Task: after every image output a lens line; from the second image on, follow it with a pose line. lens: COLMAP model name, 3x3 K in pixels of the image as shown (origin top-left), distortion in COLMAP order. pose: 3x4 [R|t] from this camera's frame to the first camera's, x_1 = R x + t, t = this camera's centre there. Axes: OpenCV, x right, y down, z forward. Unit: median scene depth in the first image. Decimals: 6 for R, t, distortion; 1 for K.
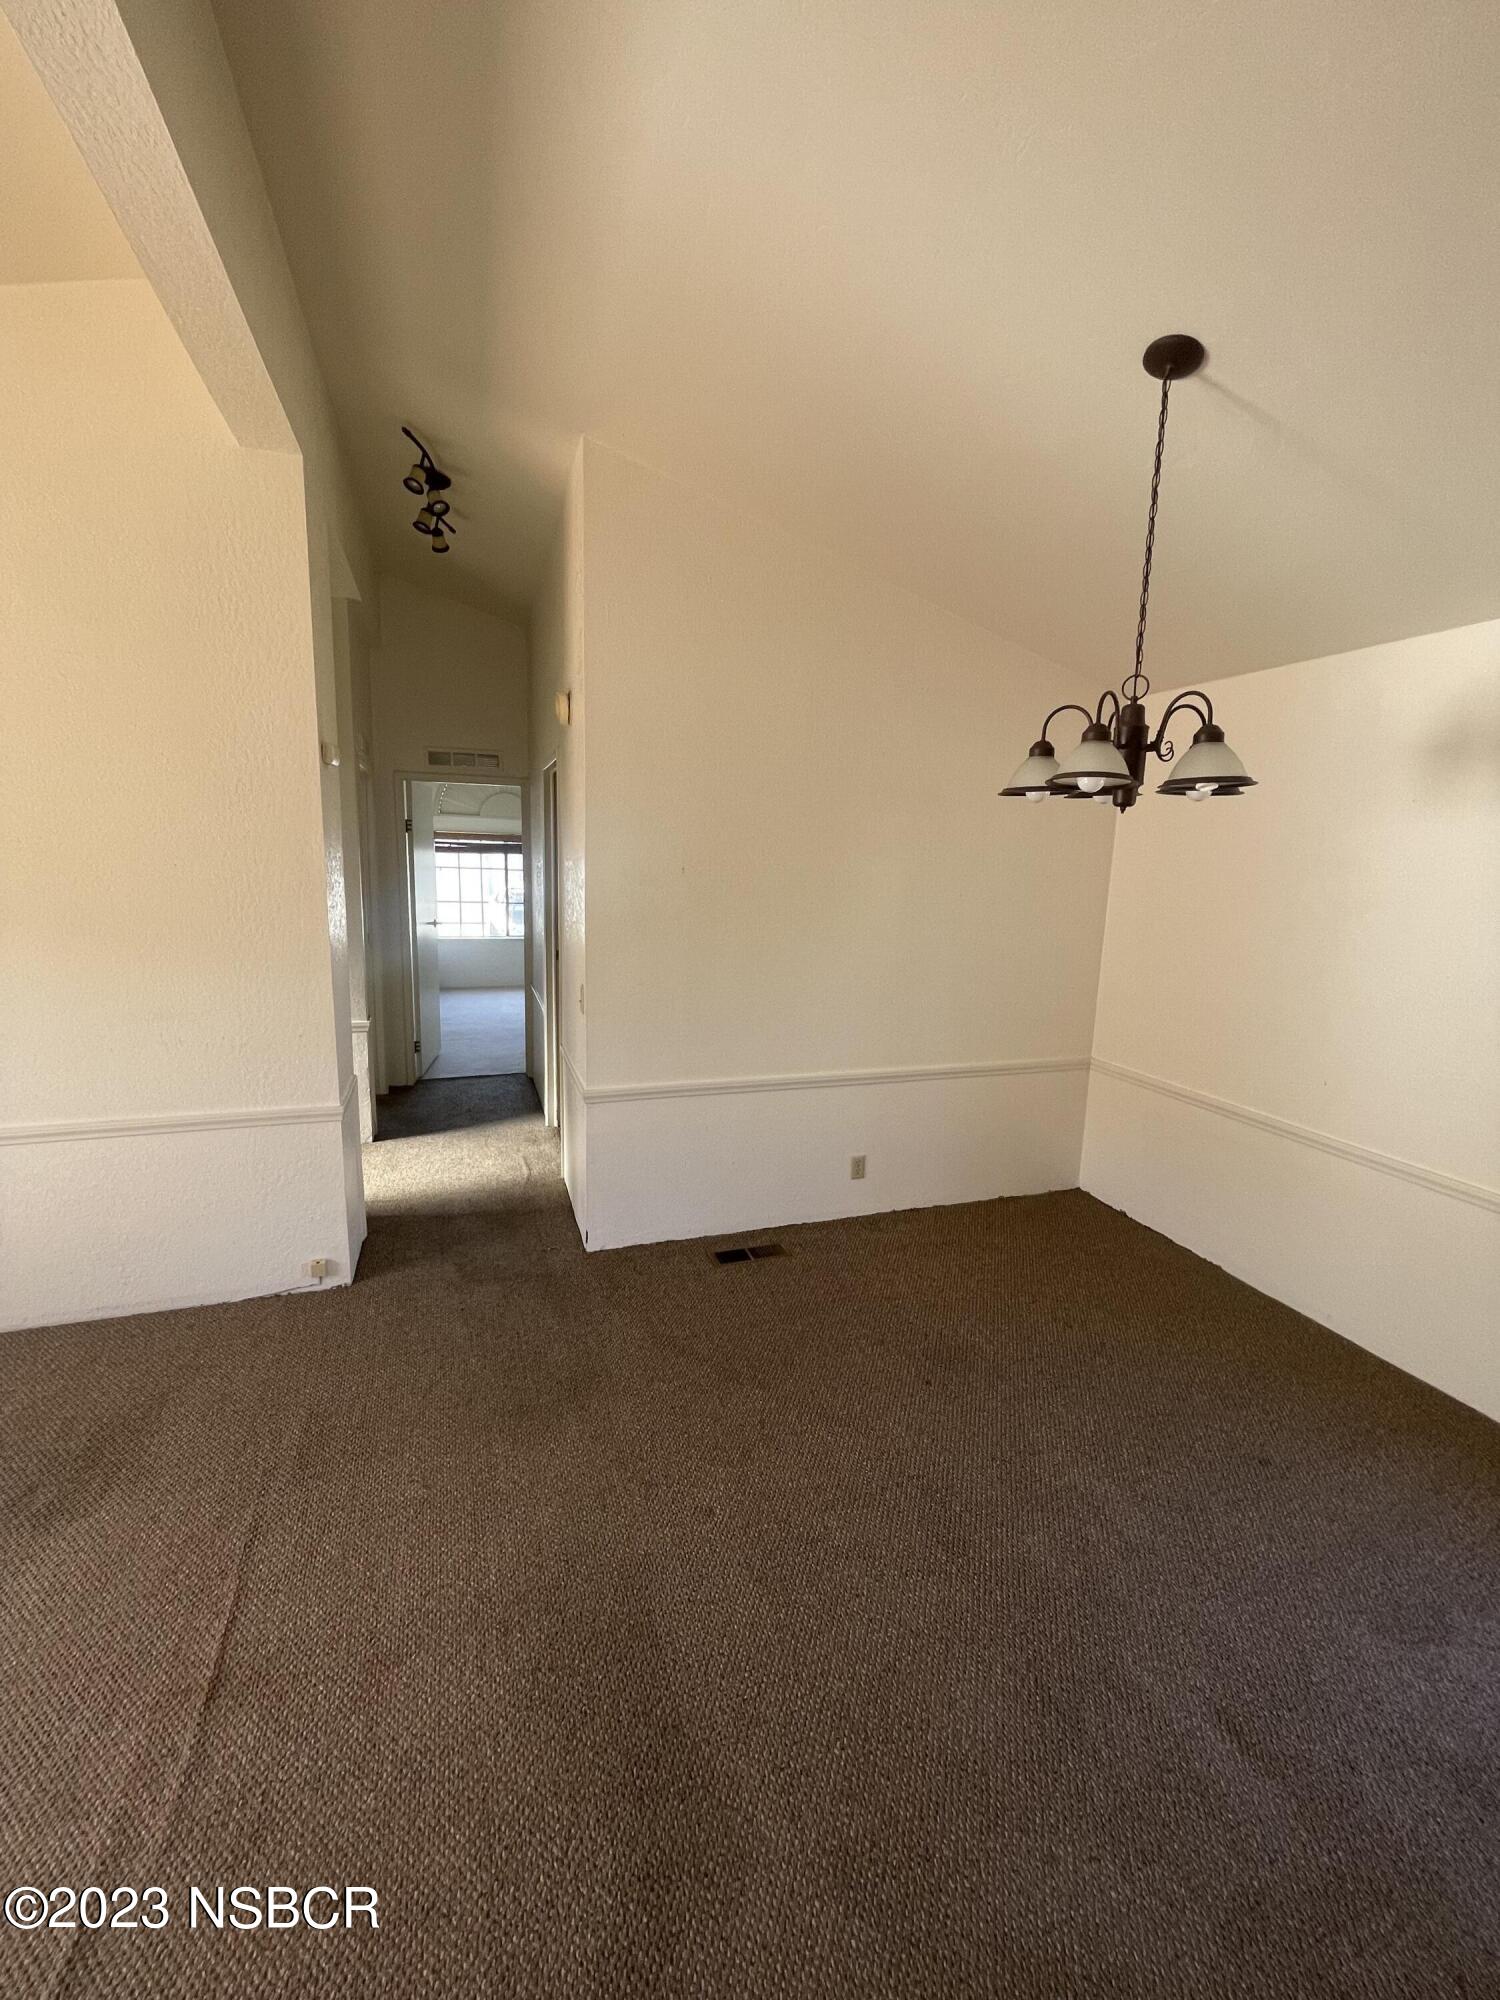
lens RADIAL K [[806.2, 0, 740.5], [0, 806.2, 986.9], [0, 0, 1]] dist [-0.000412, 0.000098]
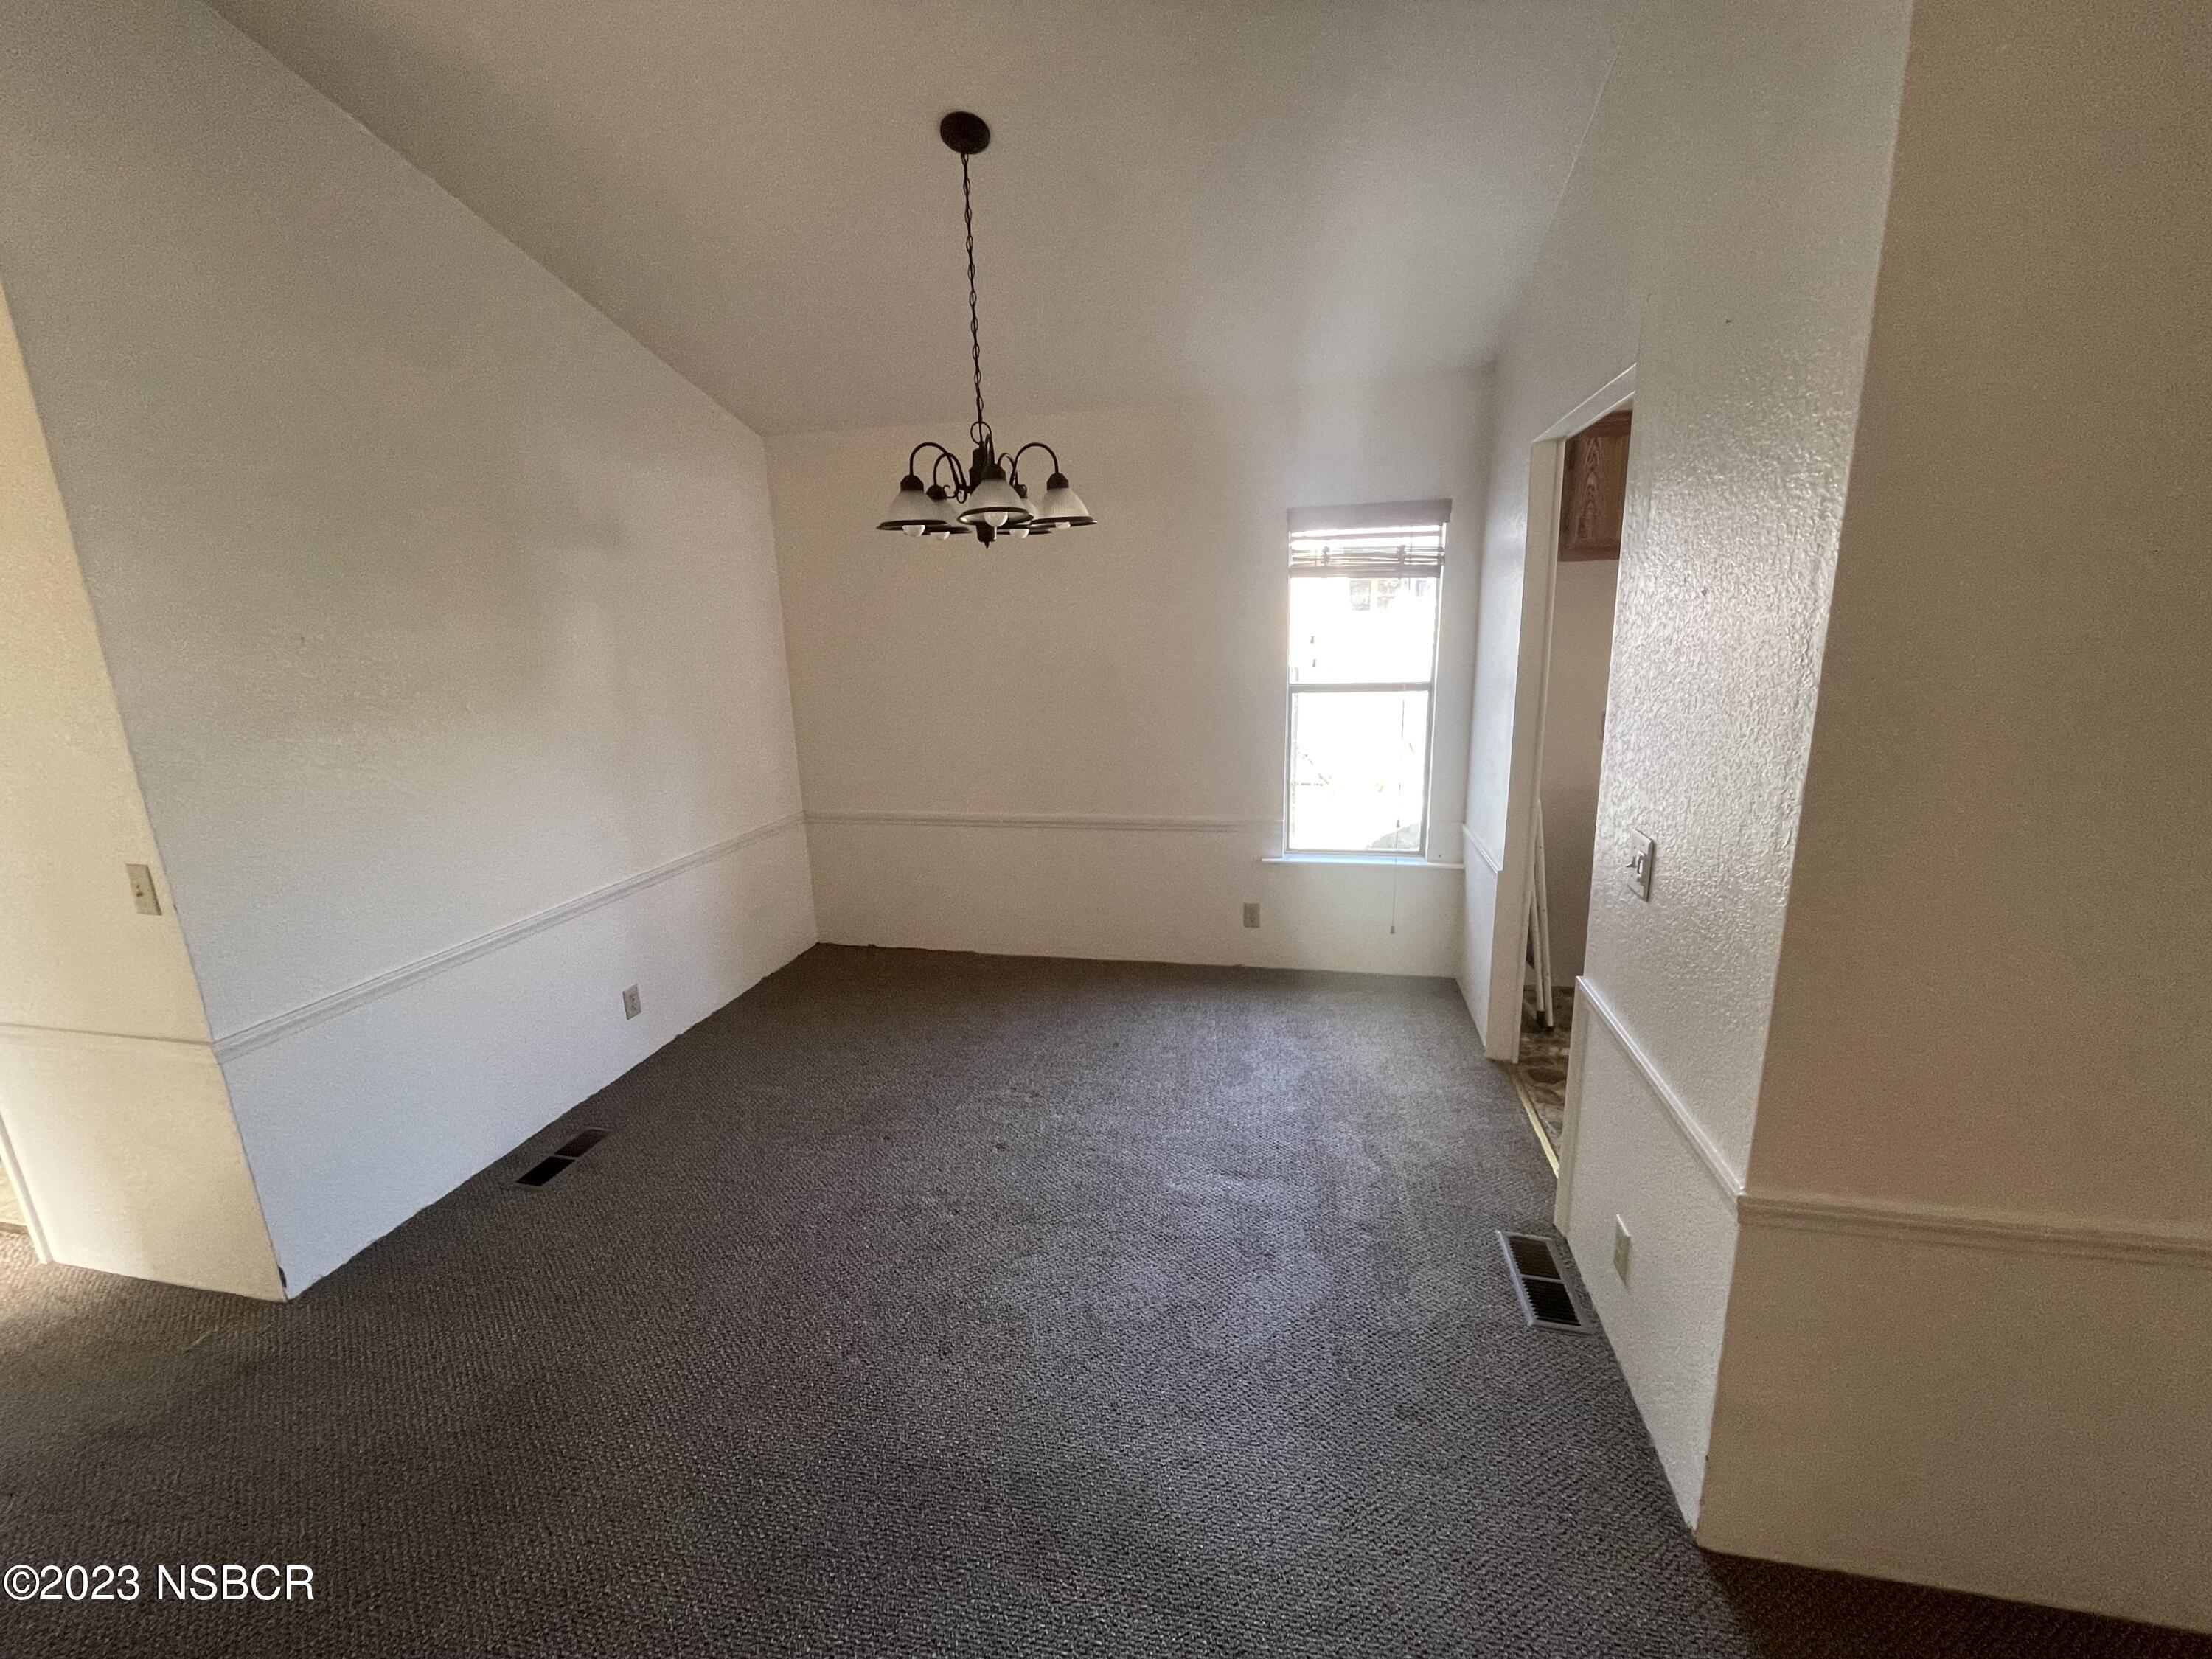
lens RADIAL K [[891.6, 0, 1103.9], [0, 891.6, 830.1], [0, 0, 1]] dist [-0.000412, 0.000098]
pose [[0.525161, -0.242082, 0.815845, -0.516960], [0.182618, 0.968410, 0.169801, -0.014013], [-0.831178, 0.059815, 0.552779, 0.184826]]
